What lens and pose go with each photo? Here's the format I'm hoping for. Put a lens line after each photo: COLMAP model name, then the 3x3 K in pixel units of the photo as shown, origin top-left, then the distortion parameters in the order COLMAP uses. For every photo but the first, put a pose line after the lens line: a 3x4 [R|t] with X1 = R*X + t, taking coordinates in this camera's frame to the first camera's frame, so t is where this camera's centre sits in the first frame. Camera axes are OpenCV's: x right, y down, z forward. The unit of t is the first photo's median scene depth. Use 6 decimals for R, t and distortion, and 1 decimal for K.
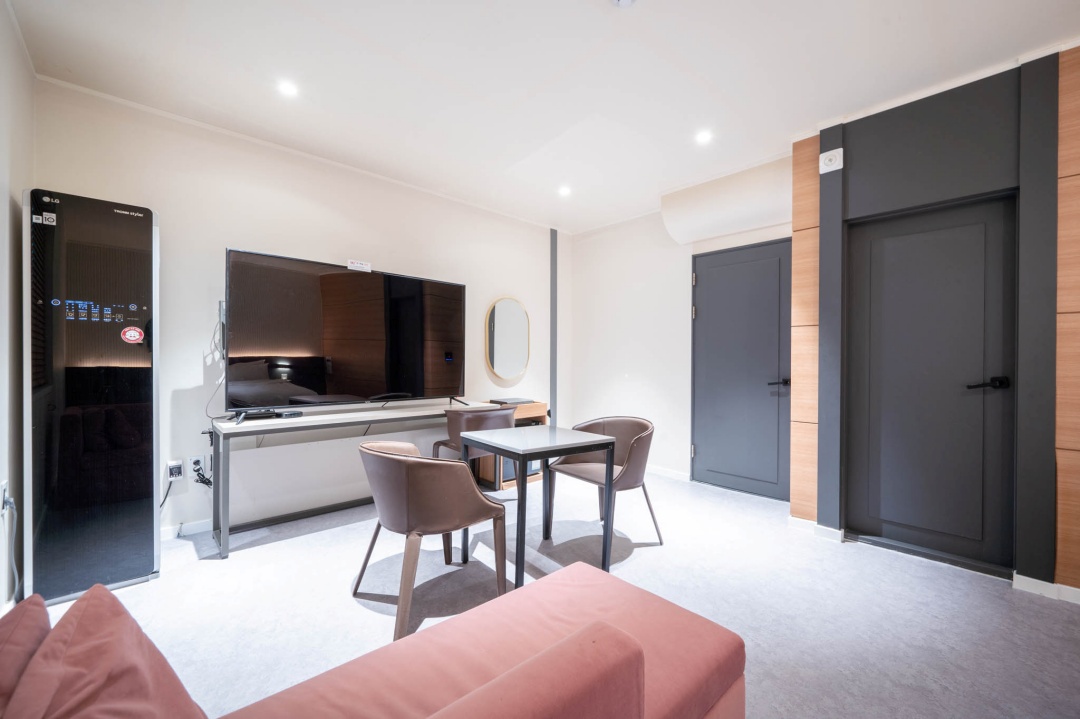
lens RADIAL K [[431.1, 0, 538.0], [0, 431.1, 364.5], [0, 0, 1]] dist [0.001734, -0.000055]
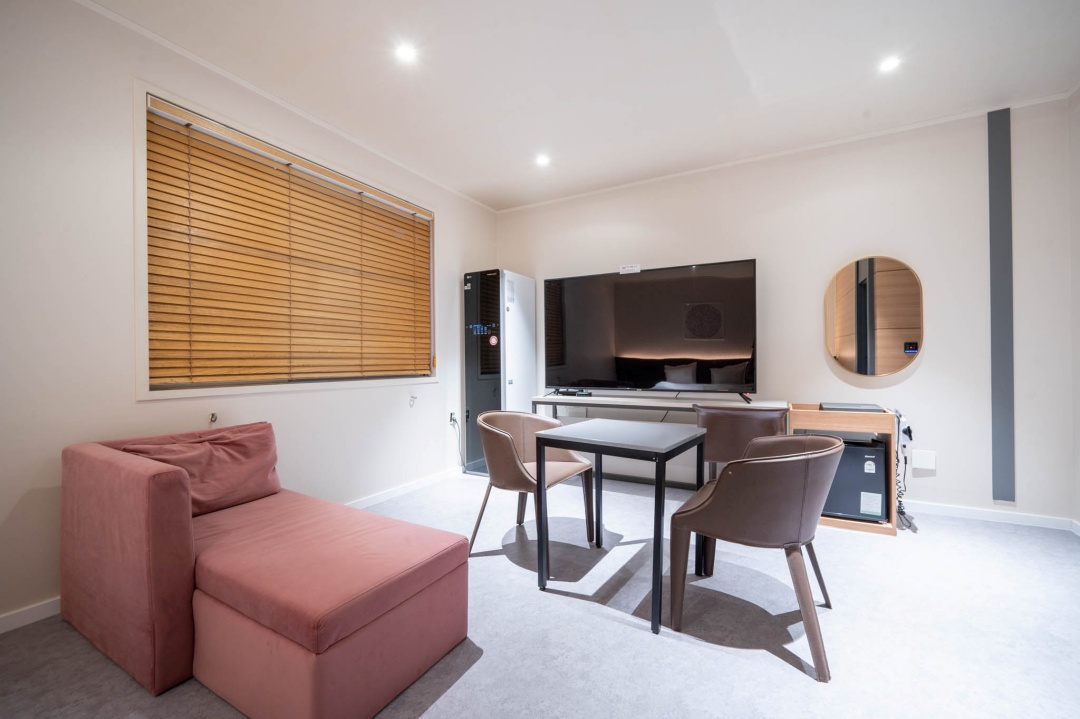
lens RADIAL K [[431.1, 0, 549.1], [0, 431.1, 357.8], [0, 0, 1]] dist [0.001734, -0.000055]
pose [[0.337701, -0.000362, -0.941253, 0.874499], [0.002392, 0.999997, 0.000474, 0.004573], [0.941250, -0.002412, 0.337701, 0.616021]]
